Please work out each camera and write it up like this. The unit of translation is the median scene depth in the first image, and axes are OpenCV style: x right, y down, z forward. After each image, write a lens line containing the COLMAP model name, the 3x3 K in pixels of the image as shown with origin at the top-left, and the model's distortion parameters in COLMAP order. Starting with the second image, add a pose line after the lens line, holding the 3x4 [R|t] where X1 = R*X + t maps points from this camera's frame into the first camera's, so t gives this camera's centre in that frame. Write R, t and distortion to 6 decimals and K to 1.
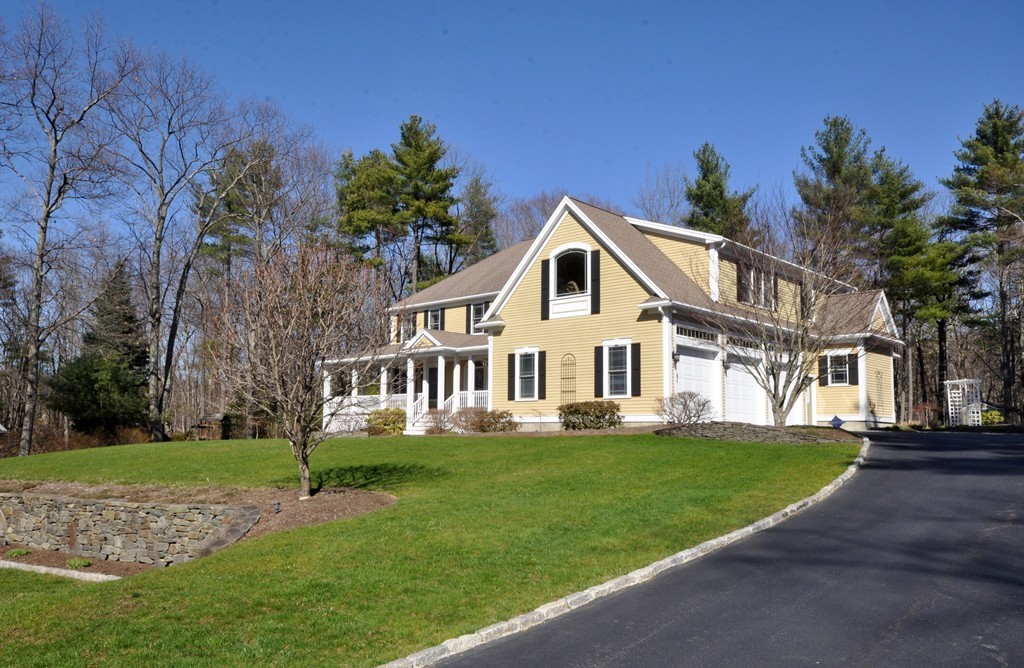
lens RADIAL K [[782.8, 0, 511.9], [0, 782.8, 361.5], [0, 0, 1]] dist [-0.033093, 0.070761]
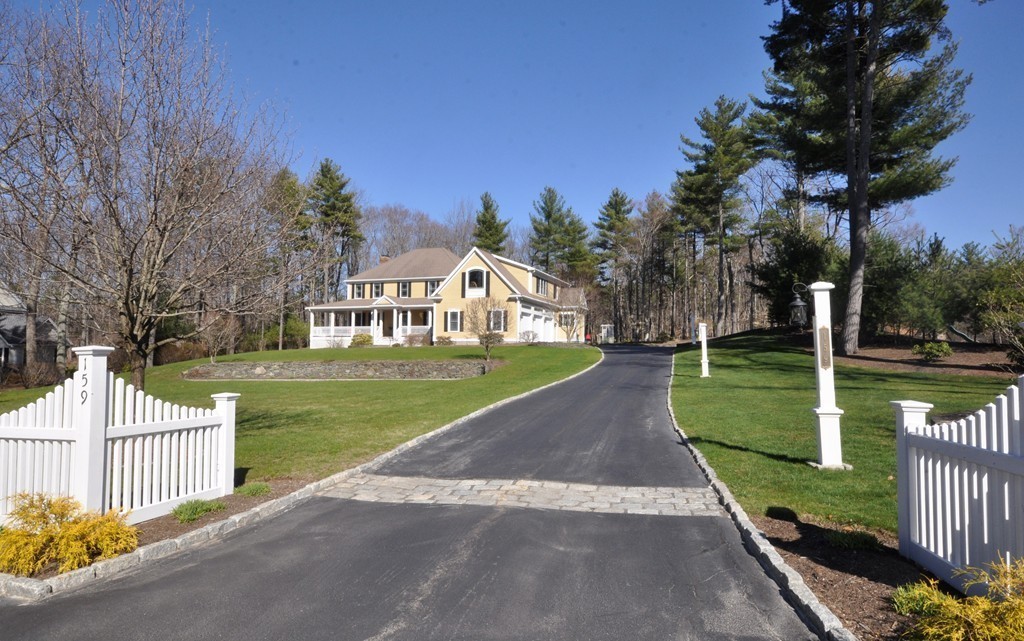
lens RADIAL K [[778.2, 0, 512.0], [0, 778.2, 320.5], [0, 0, 1]] dist [0.000400, 0.000012]
pose [[0.889808, 0.014001, 0.456121, -0.724885], [-0.037727, 0.998365, 0.042953, -0.074360], [-0.454774, -0.055428, 0.888881, -0.934023]]
